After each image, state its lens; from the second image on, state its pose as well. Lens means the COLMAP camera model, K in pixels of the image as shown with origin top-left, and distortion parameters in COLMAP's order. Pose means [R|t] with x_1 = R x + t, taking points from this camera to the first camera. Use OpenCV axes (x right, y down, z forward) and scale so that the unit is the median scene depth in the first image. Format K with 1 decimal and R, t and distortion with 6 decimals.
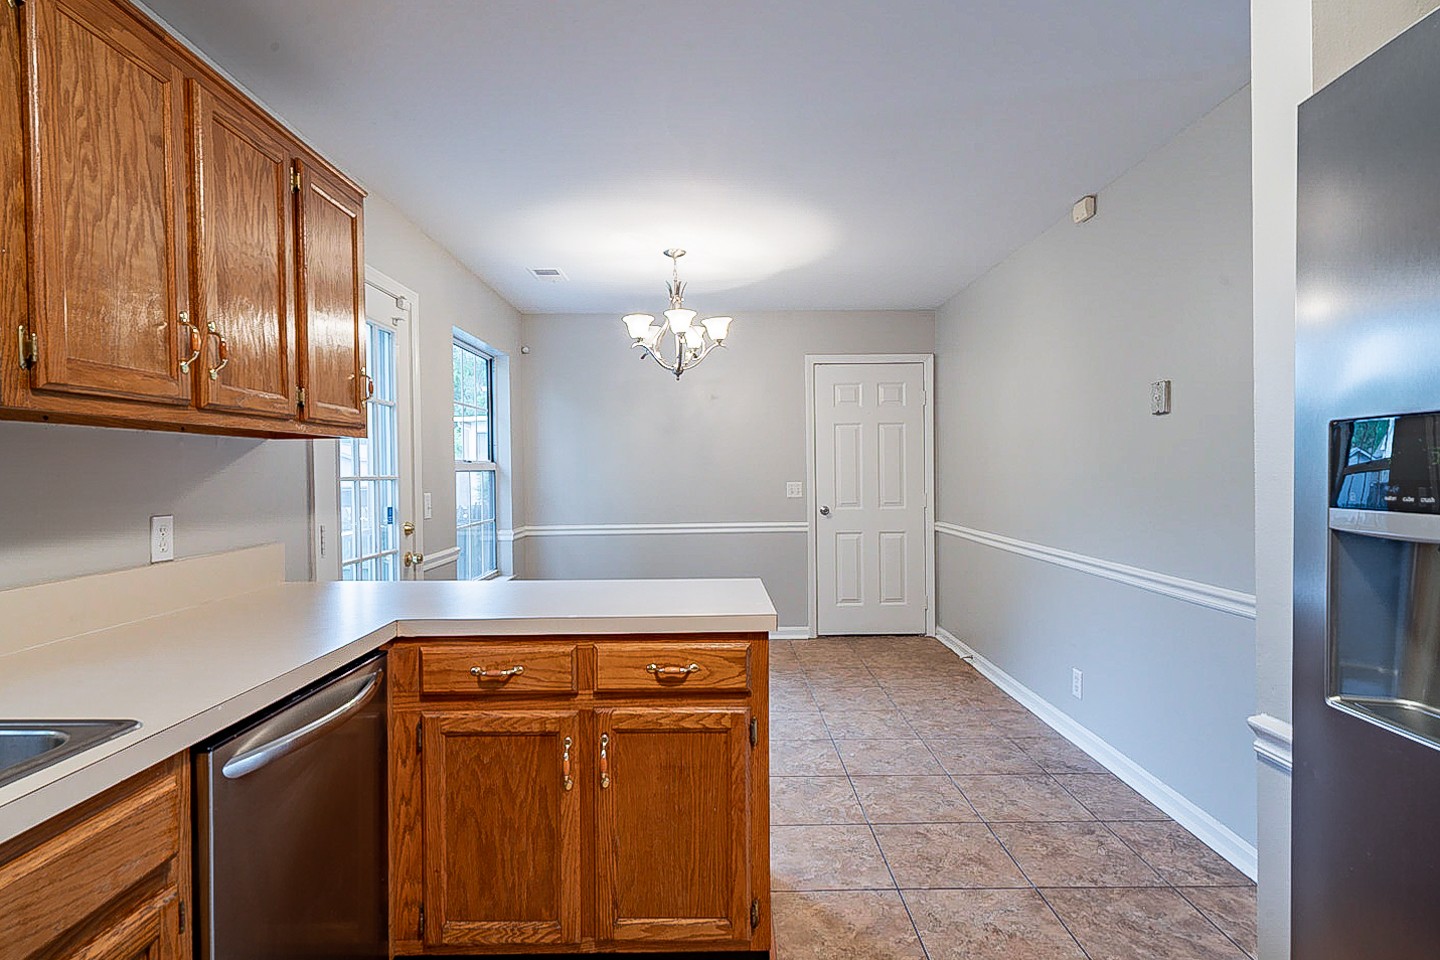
lens RADIAL K [[737.6, 0, 721.1], [0, 737.6, 477.6], [0, 0, 1]] dist [0.004875, 0.000693]
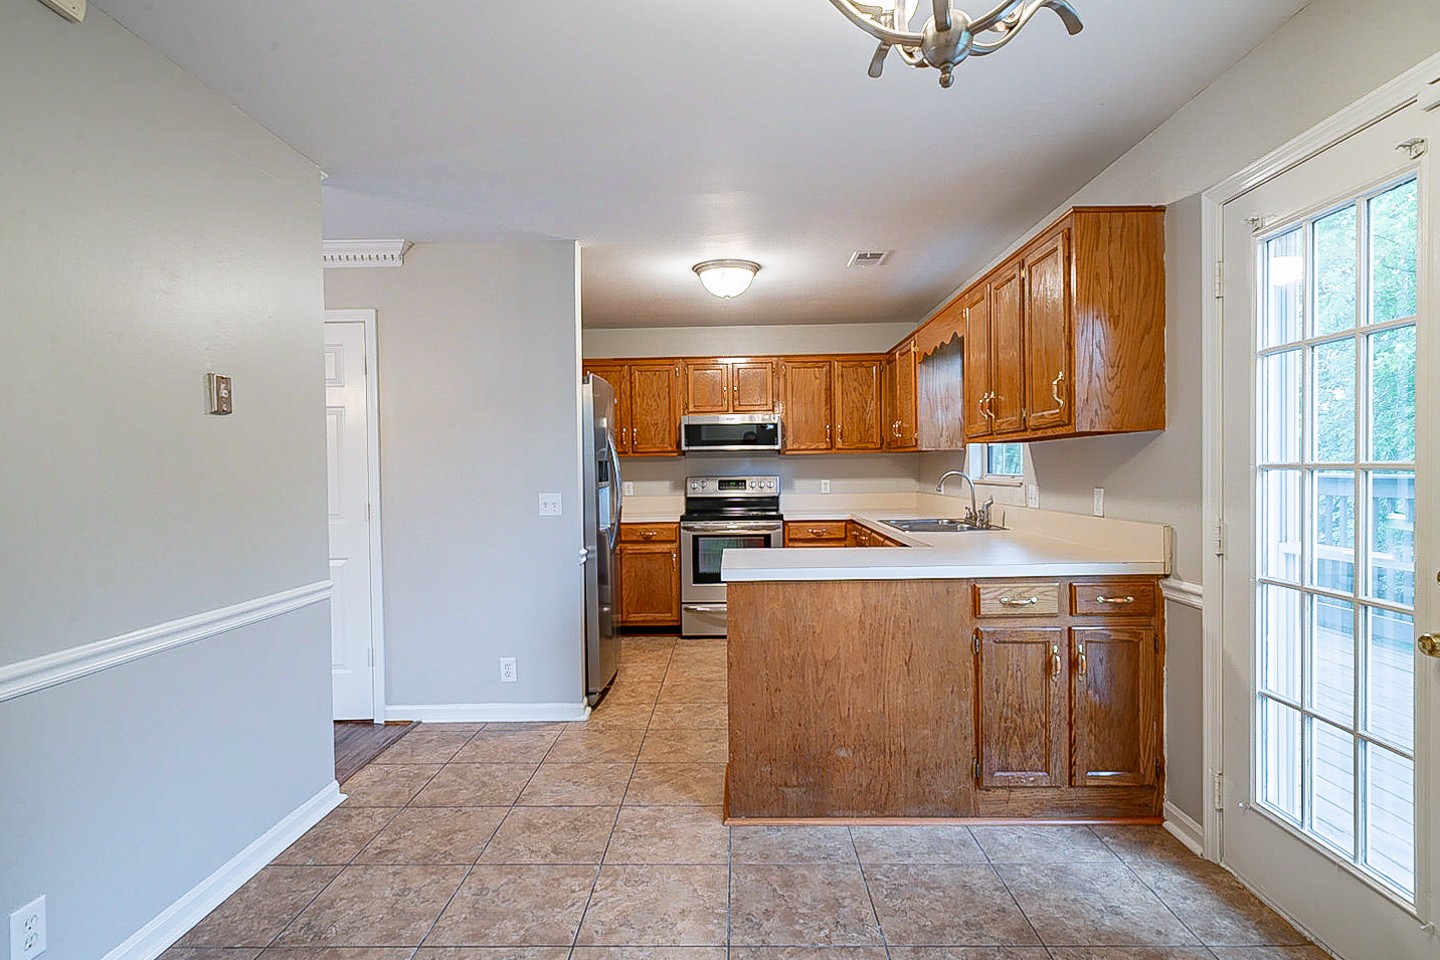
lens RADIAL K [[737.6, 0, 720.1], [0, 737.6, 481.2], [0, 0, 1]] dist [0.004875, 0.000693]
pose [[-0.999191, 0.024805, 0.031671, 0.007508], [0.025447, 0.999475, 0.020039, -0.006702], [-0.031157, 0.020829, -0.999297, 0.962092]]
